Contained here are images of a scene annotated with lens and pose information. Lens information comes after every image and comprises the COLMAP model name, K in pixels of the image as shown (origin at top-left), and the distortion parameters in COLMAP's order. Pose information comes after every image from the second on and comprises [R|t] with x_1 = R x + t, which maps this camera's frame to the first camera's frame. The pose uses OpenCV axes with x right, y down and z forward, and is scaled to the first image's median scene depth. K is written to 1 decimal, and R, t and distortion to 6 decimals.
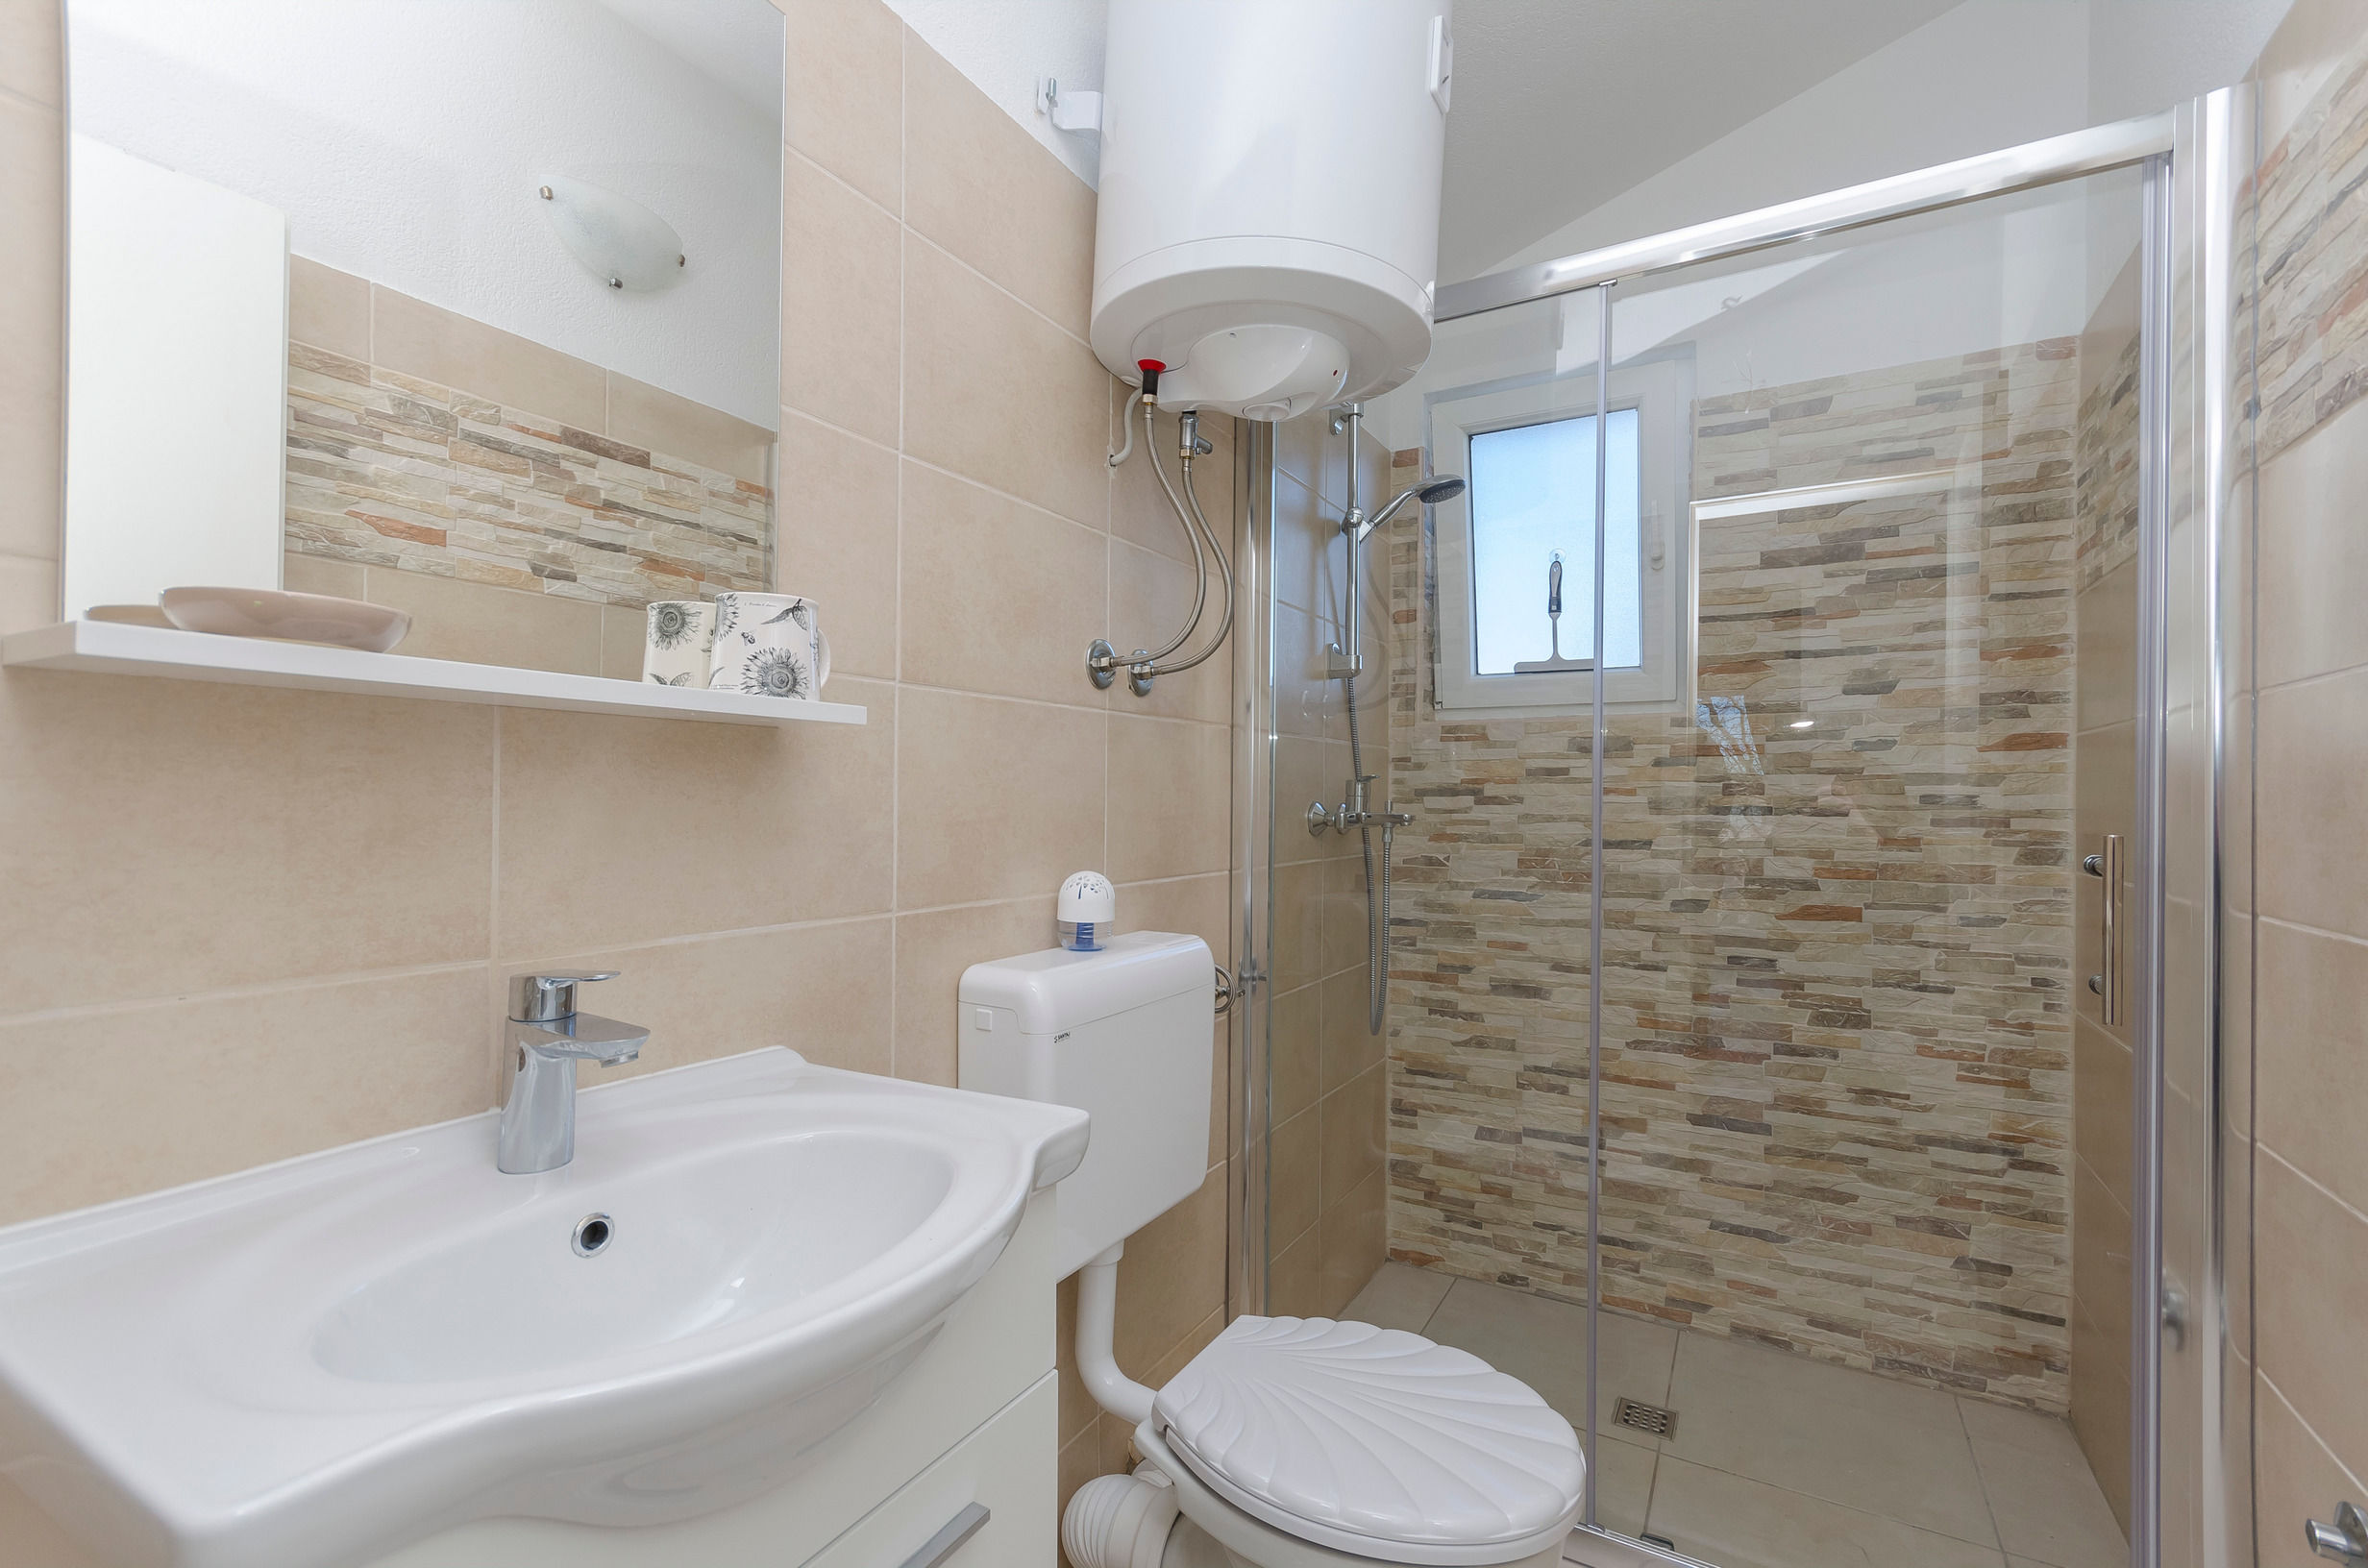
lens RADIAL K [[1048.7, 0, 1283.1], [0, 1048.7, 805.2], [0, 0, 1]] dist [0.005615, -0.000477]
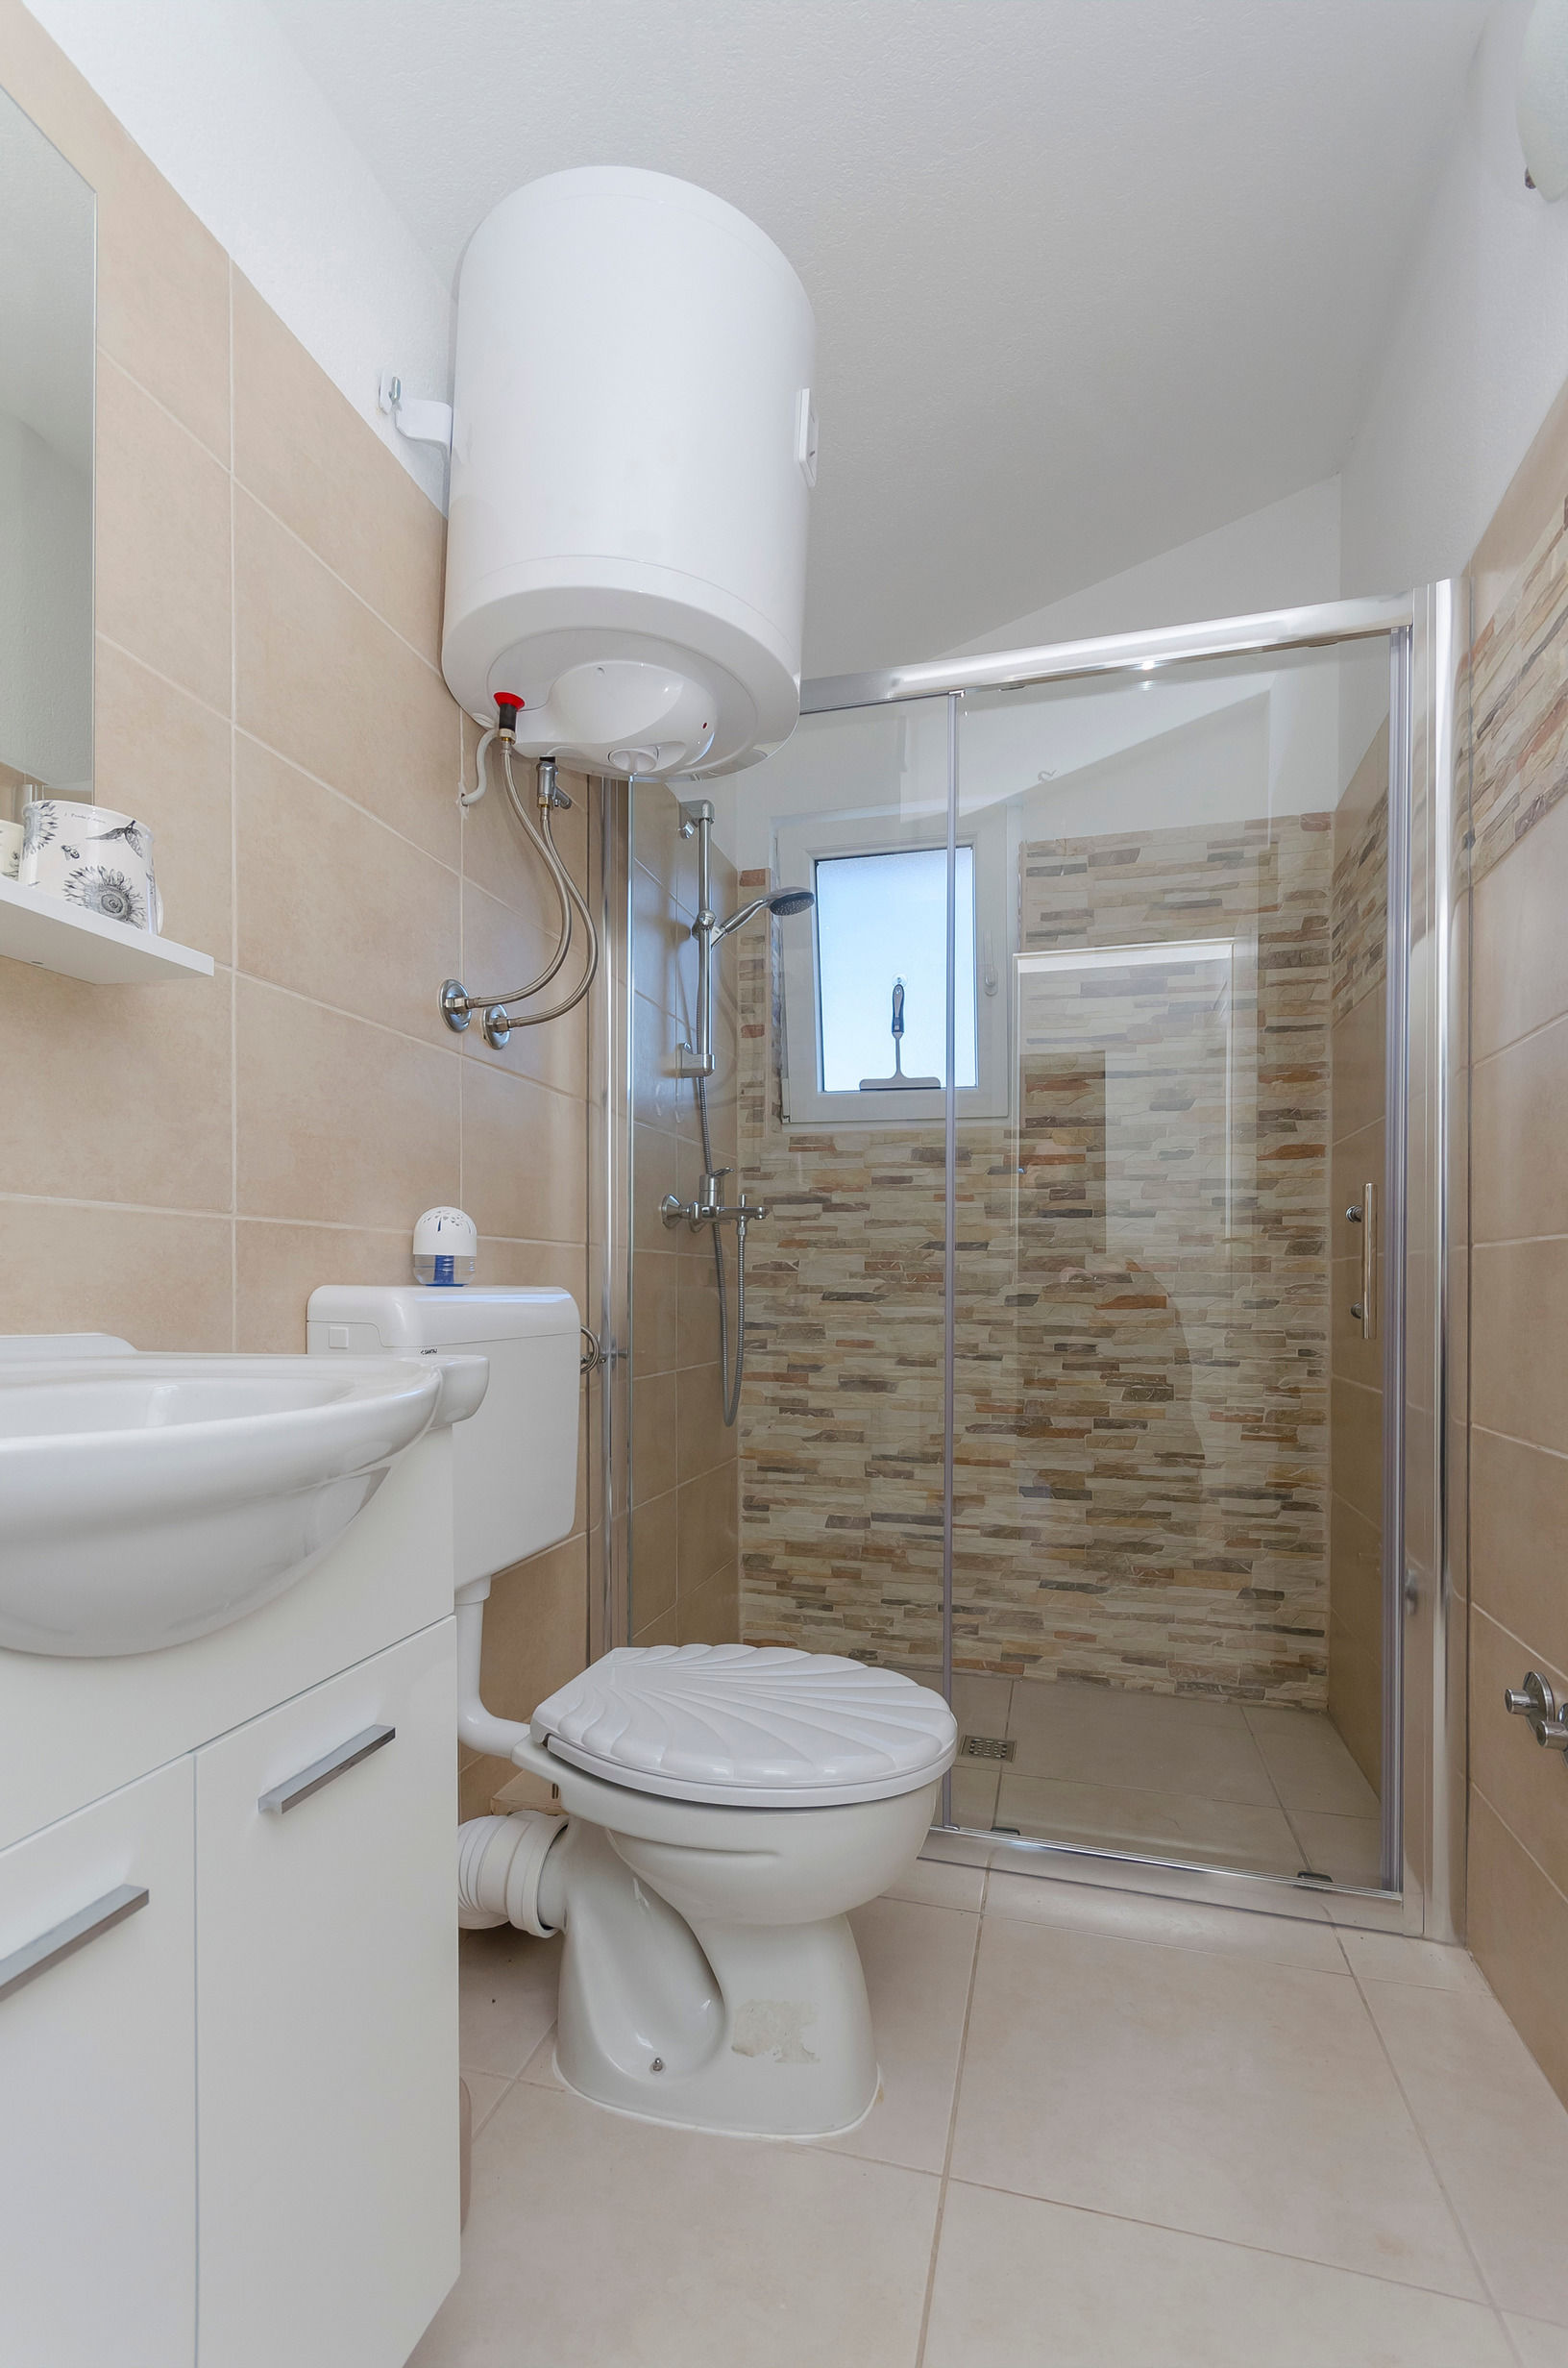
lens RADIAL K [[1048.7, 0, 860.9], [0, 1048.7, 1292.9], [0, 0, 1]] dist [0.005615, -0.000477]
pose [[0.971310, 0.000423, 0.237816, -0.034094], [-0.002040, 0.999976, 0.006555, 0.095851], [-0.237808, -0.006852, 0.971288, -0.010551]]
